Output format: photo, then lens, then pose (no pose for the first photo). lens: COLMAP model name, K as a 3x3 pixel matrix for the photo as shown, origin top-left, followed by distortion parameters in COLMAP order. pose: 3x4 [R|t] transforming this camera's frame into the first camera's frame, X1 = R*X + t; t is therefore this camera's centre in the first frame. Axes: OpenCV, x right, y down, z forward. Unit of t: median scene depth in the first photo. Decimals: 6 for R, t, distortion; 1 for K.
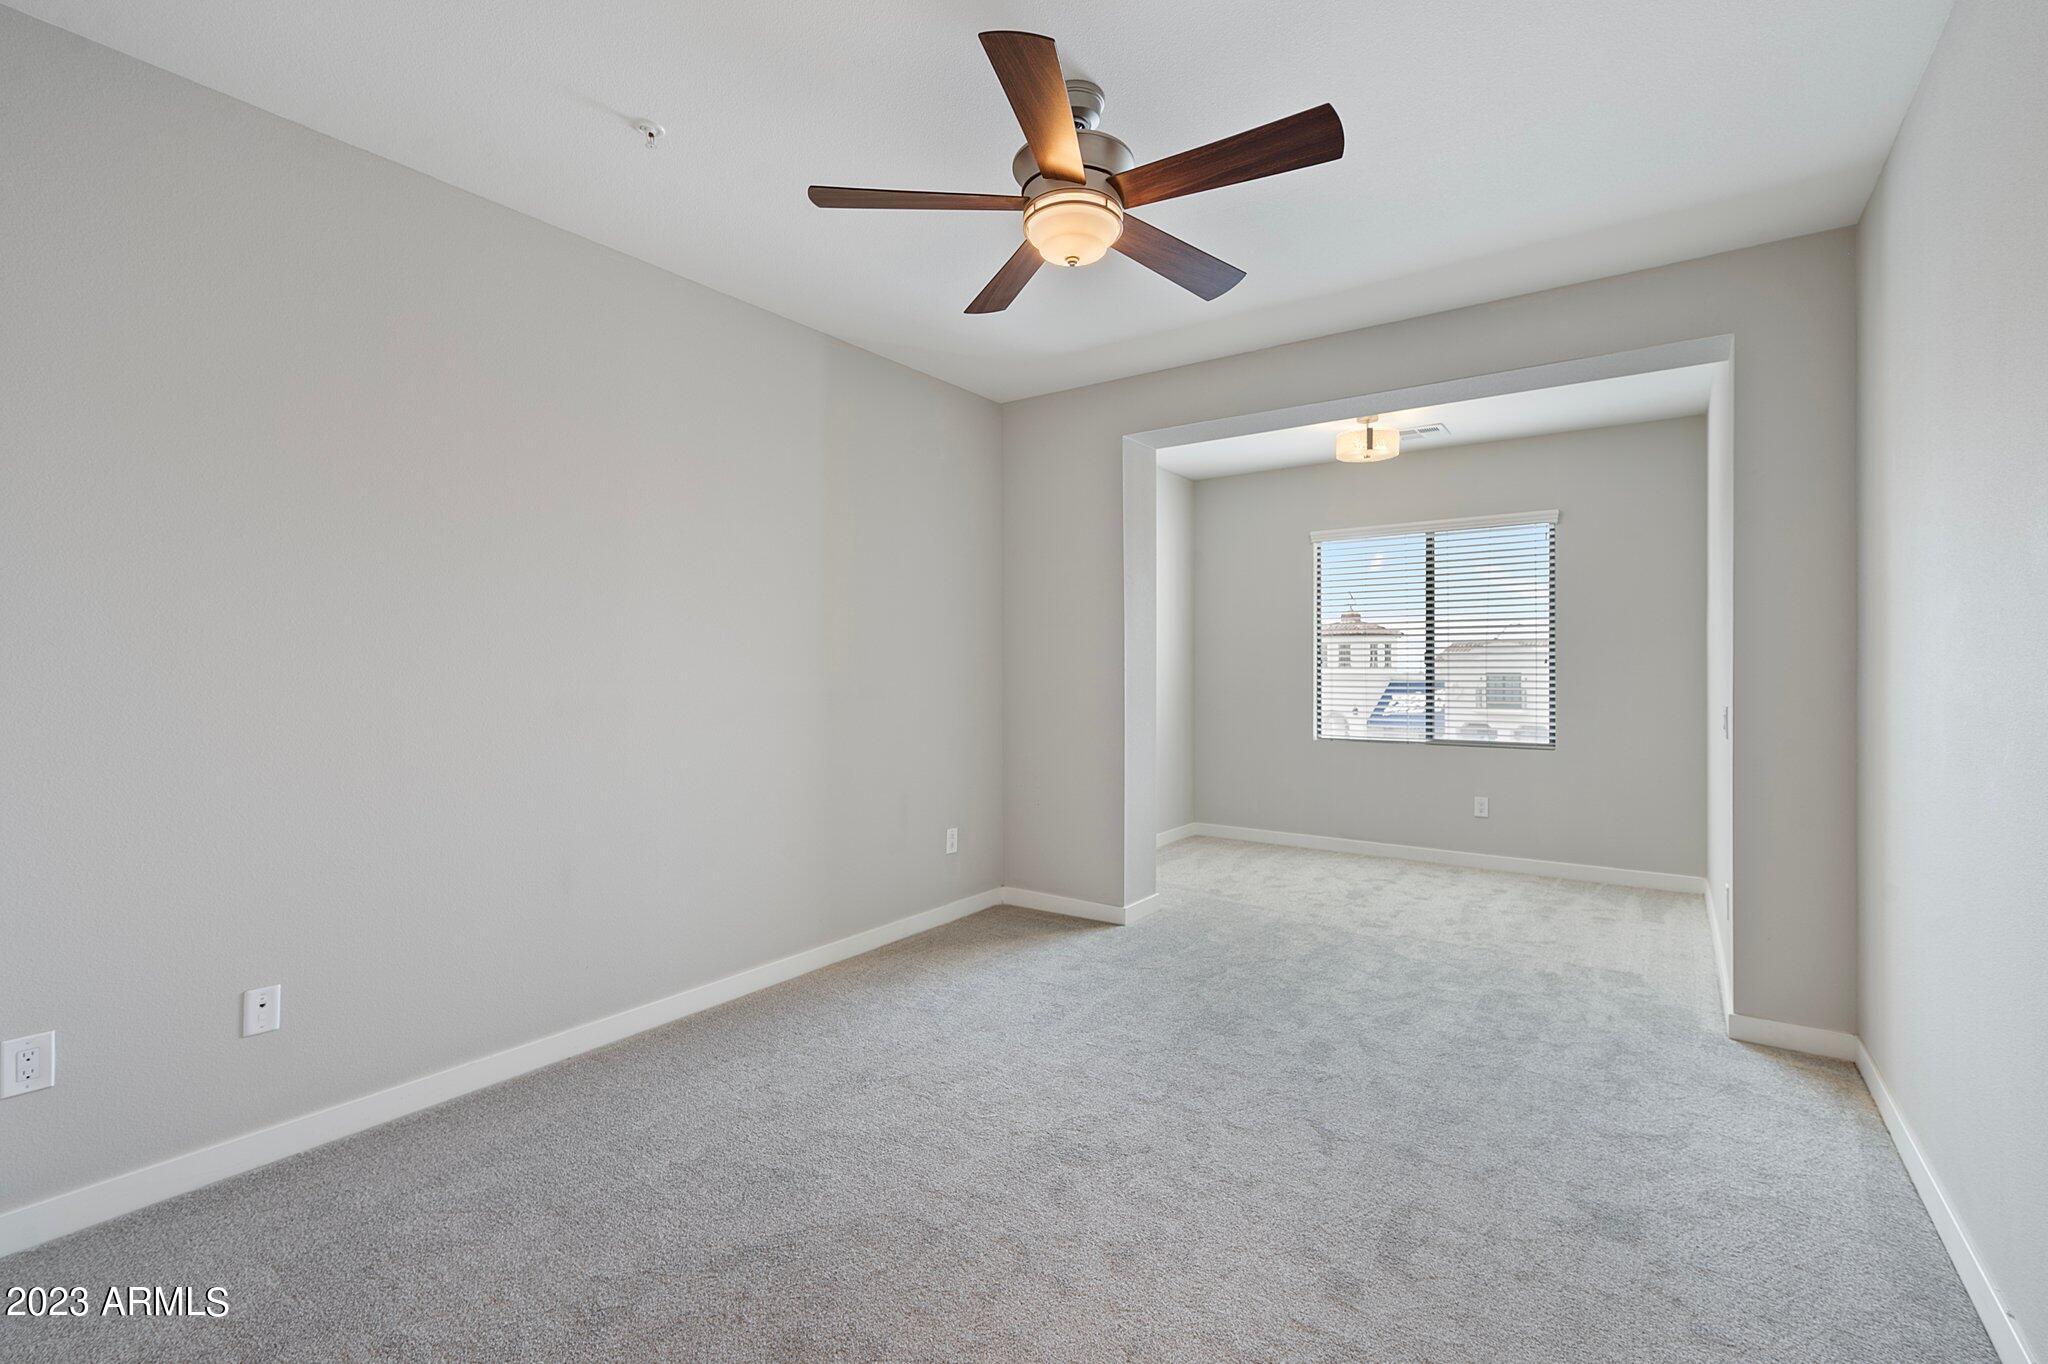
lens RADIAL K [[903.4, 0, 1027.4], [0, 903.4, 665.1], [0, 0, 1]] dist [-0.001449, -0.000167]
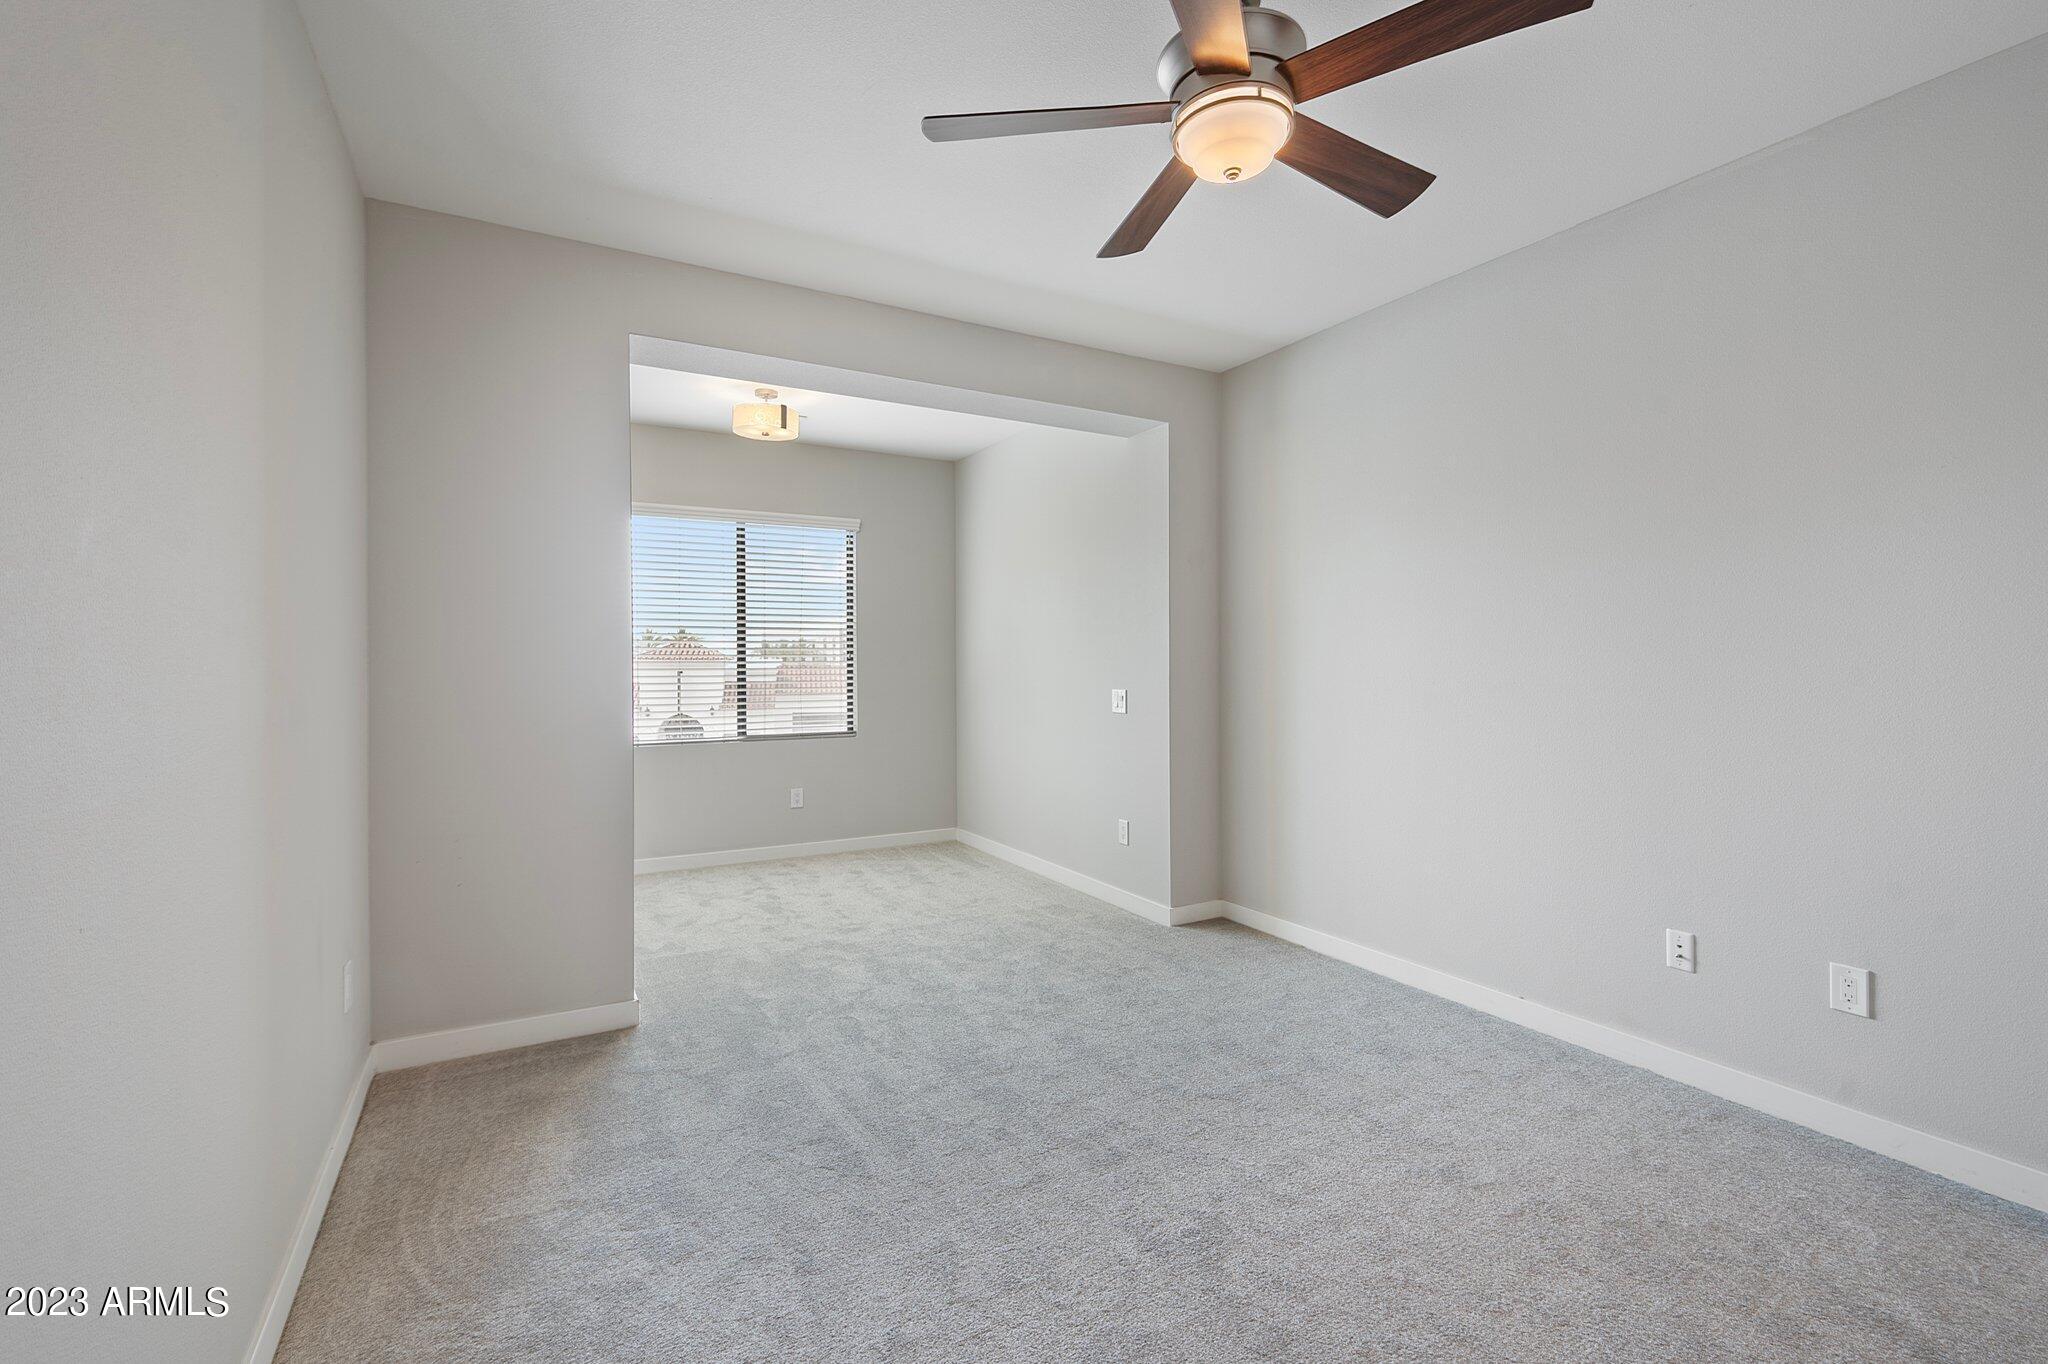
lens RADIAL K [[903.4, 0, 1027.4], [0, 903.4, 665.1], [0, 0, 1]] dist [-0.001449, -0.000167]
pose [[0.426861, -0.002975, 0.904312, -0.342813], [-0.001712, 0.999990, 0.004097, 0.001817], [-0.904315, -0.003297, 0.426852, 0.356724]]
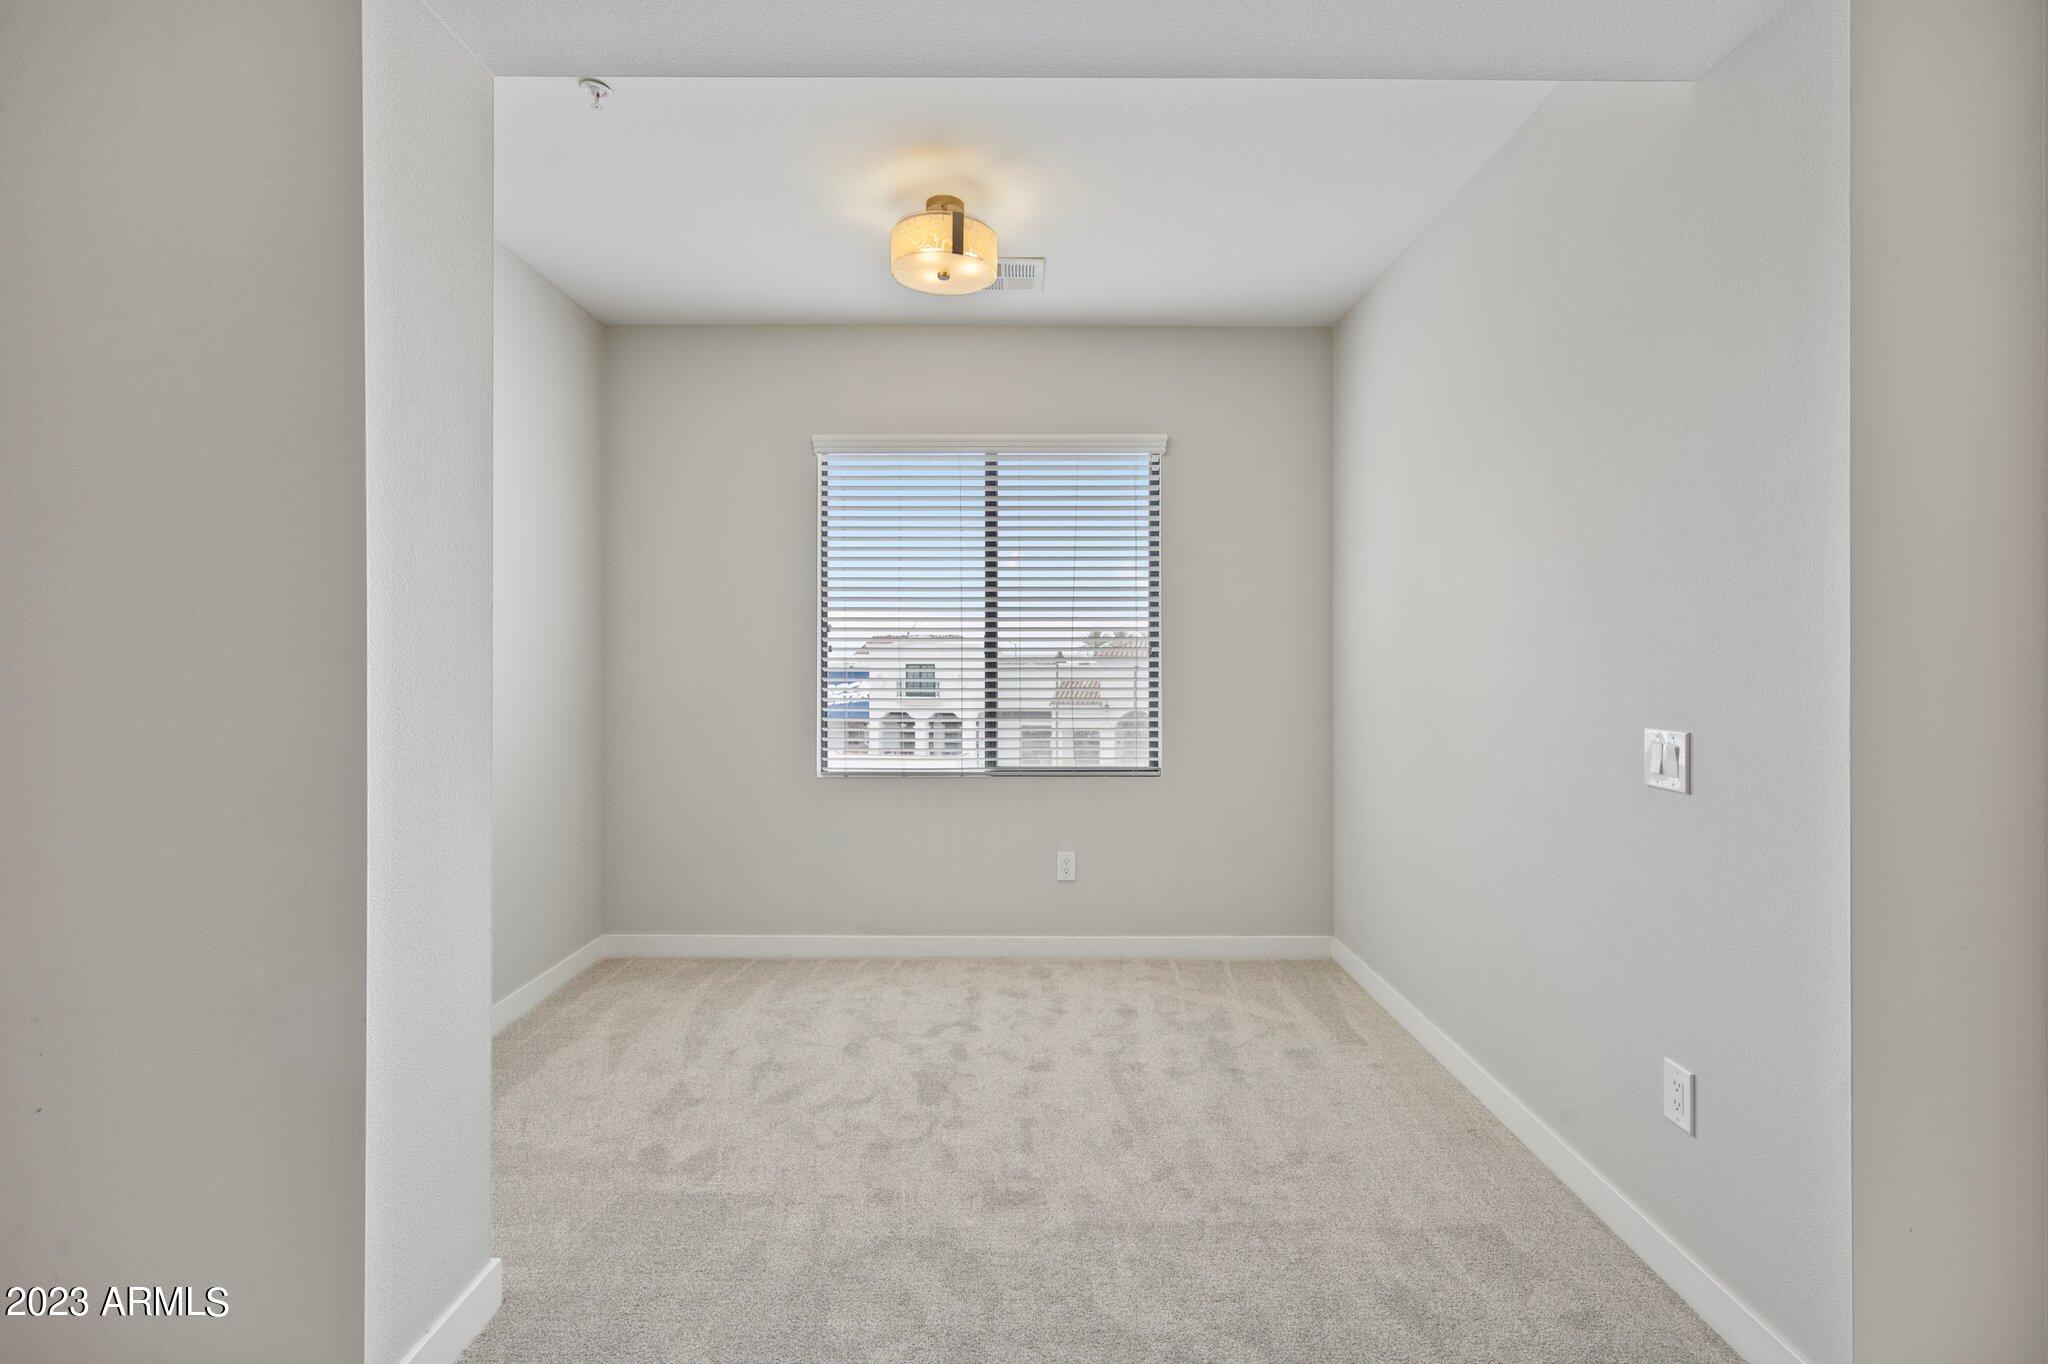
lens RADIAL K [[903.4, 0, 1027.4], [0, 903.4, 665.1], [0, 0, 1]] dist [-0.001449, -0.000167]
pose [[0.814143, -0.002491, 0.580658, 0.096945], [-0.003829, 0.999946, 0.009659, 0.000989], [-0.580651, -0.010087, 0.814090, 0.514819]]
